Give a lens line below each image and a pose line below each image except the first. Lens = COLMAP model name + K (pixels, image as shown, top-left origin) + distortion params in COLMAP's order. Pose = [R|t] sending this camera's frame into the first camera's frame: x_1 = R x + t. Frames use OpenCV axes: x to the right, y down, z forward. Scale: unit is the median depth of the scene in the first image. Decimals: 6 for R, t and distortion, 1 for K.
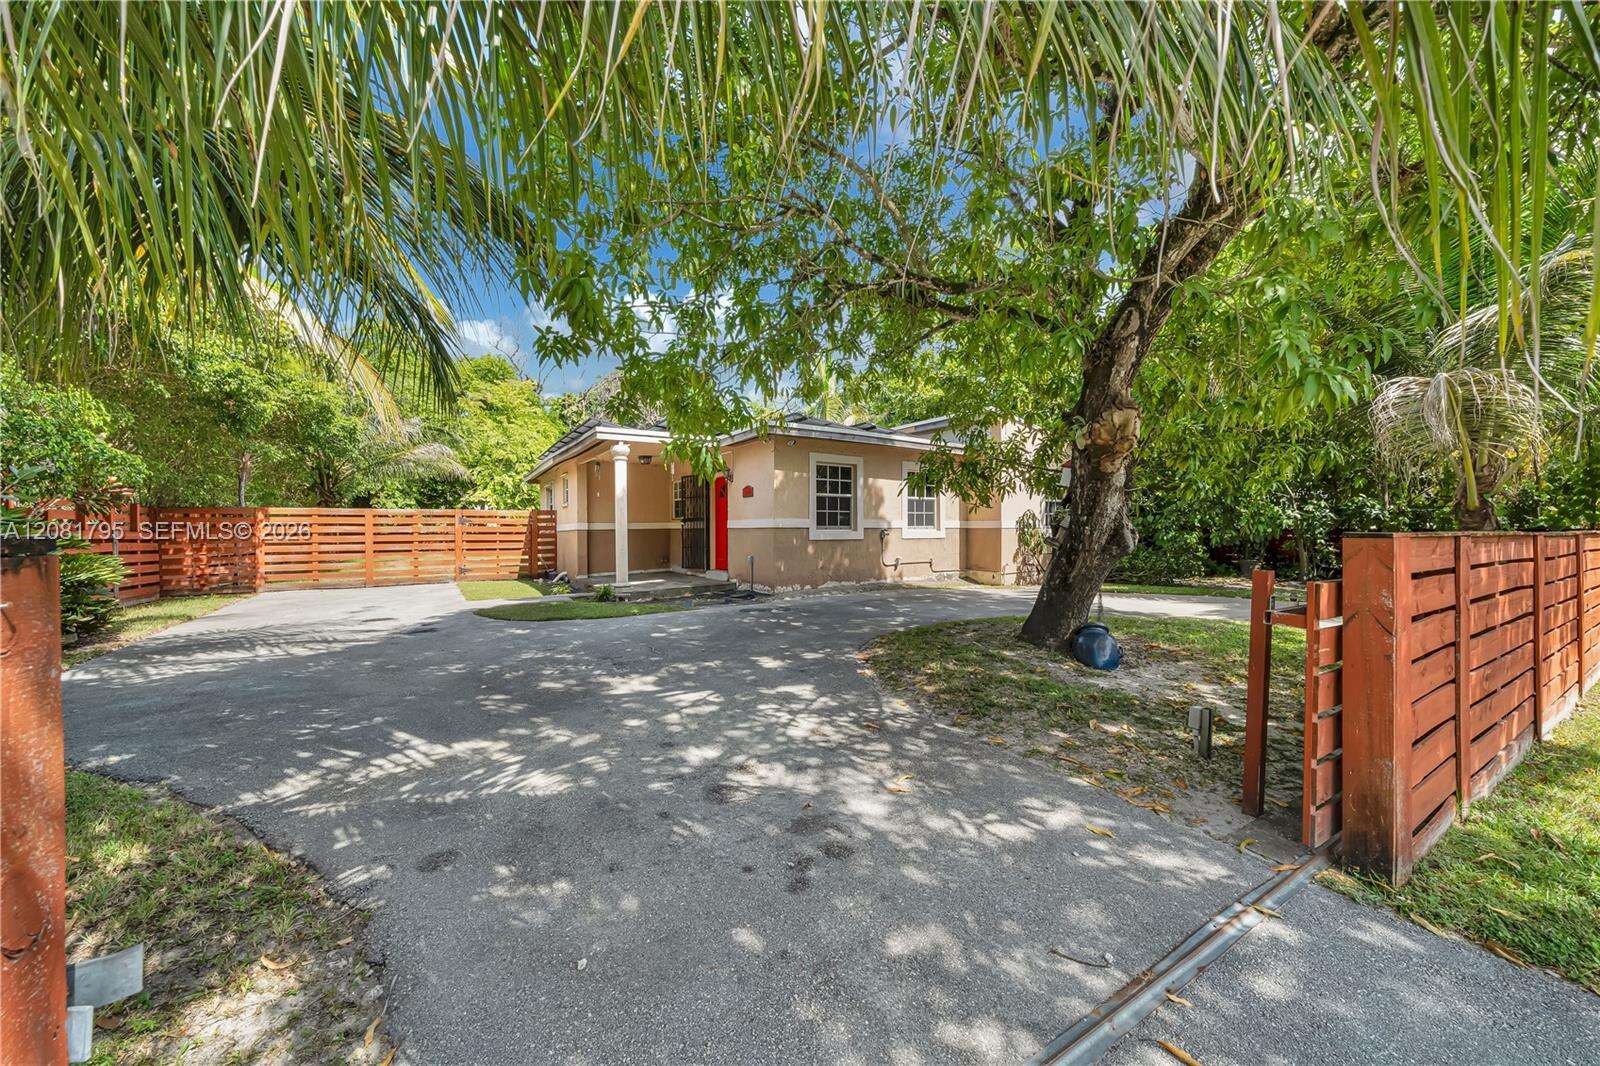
lens RADIAL K [[562.4, 0, 796.6], [0, 562.4, 527.5], [0, 0, 1]] dist [-0.006215, 0.000354]
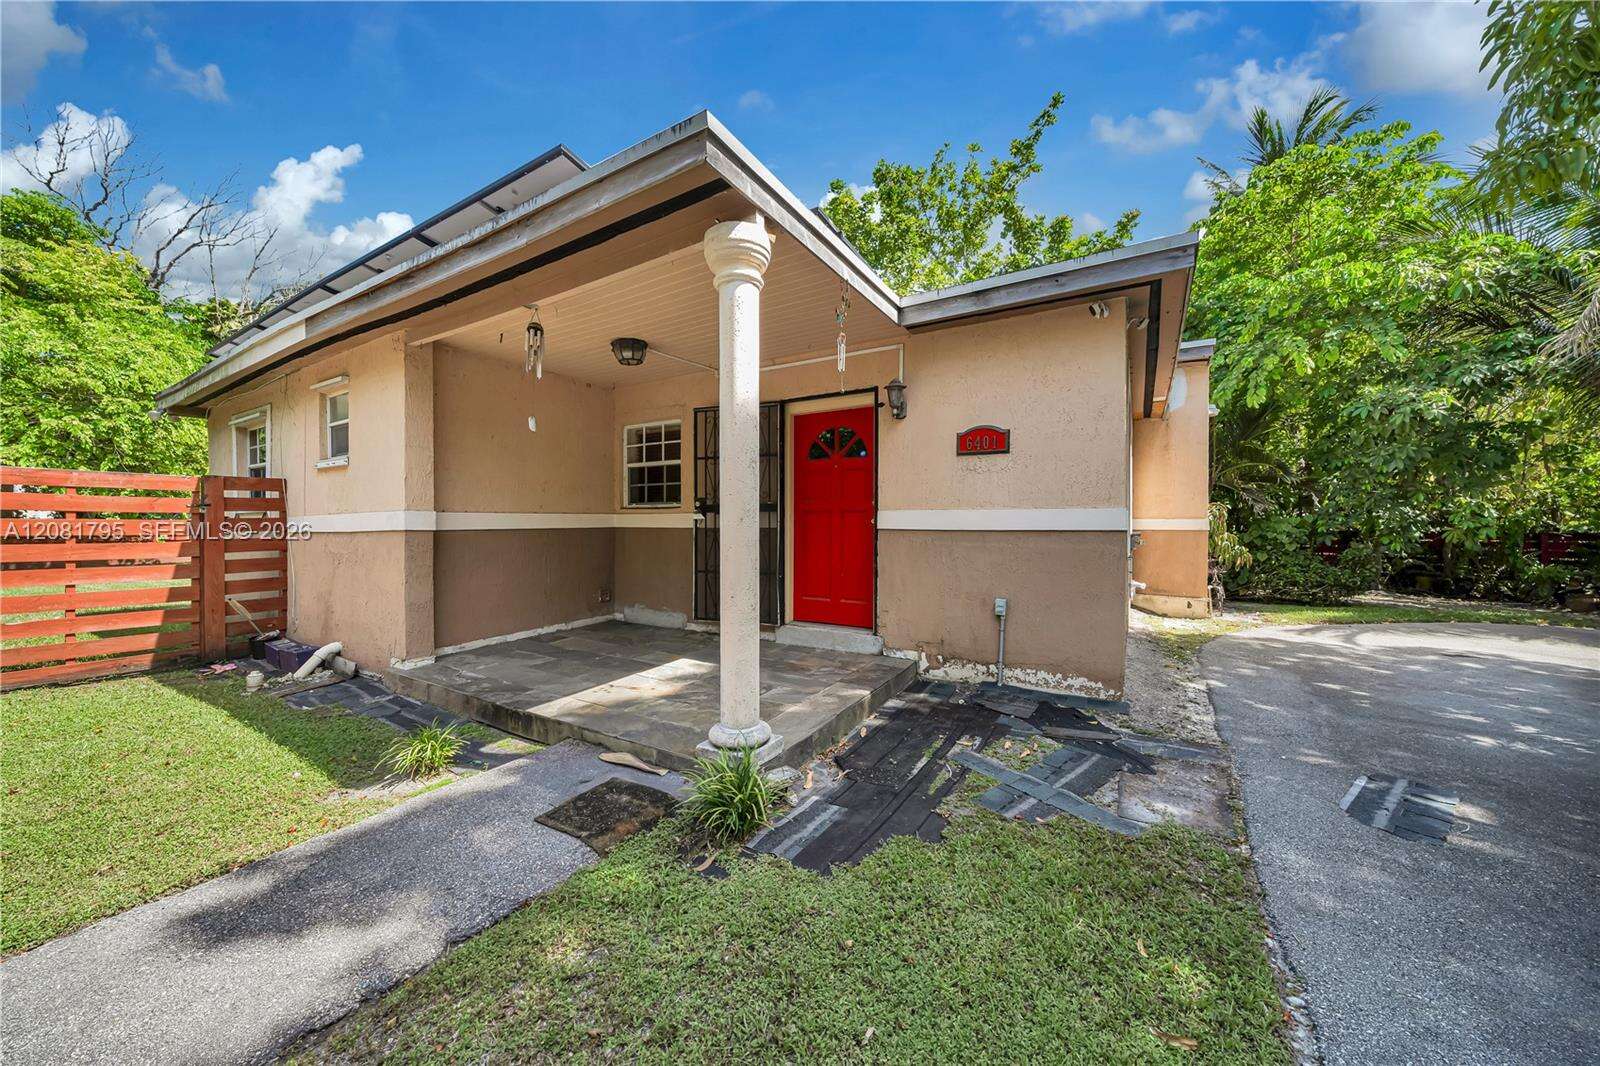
lens RADIAL K [[562.4, 0, 801.7], [0, 562.4, 529.7], [0, 0, 1]] dist [-0.006215, 0.000354]
pose [[0.901419, 0.003003, 0.432937, -0.317163], [-0.007579, 0.999932, 0.008844, -0.001630], [-0.432881, -0.011253, 0.901381, 0.575673]]
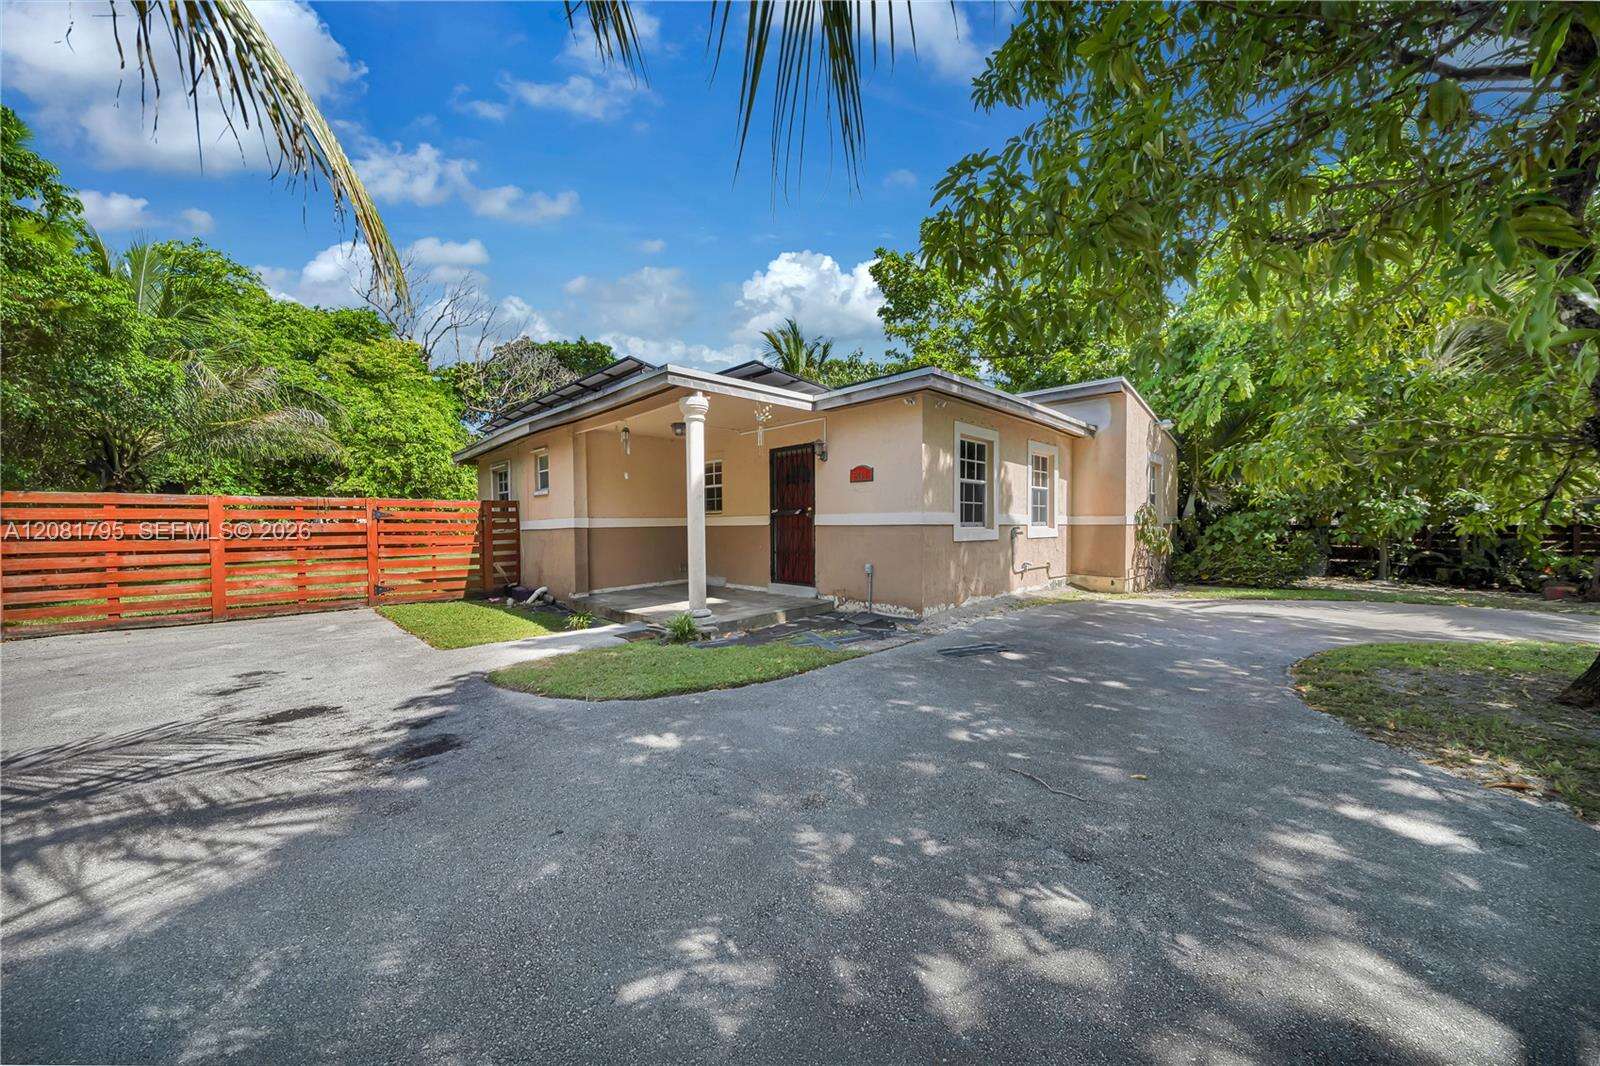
lens RADIAL K [[562.4, 0, 805.9], [0, 562.4, 535.9], [0, 0, 1]] dist [-0.006215, 0.000354]
pose [[0.979296, -0.005787, 0.202350, -0.249617], [0.001632, 0.999785, 0.020694, -0.000147], [-0.202426, -0.019935, 0.979095, 0.264007]]
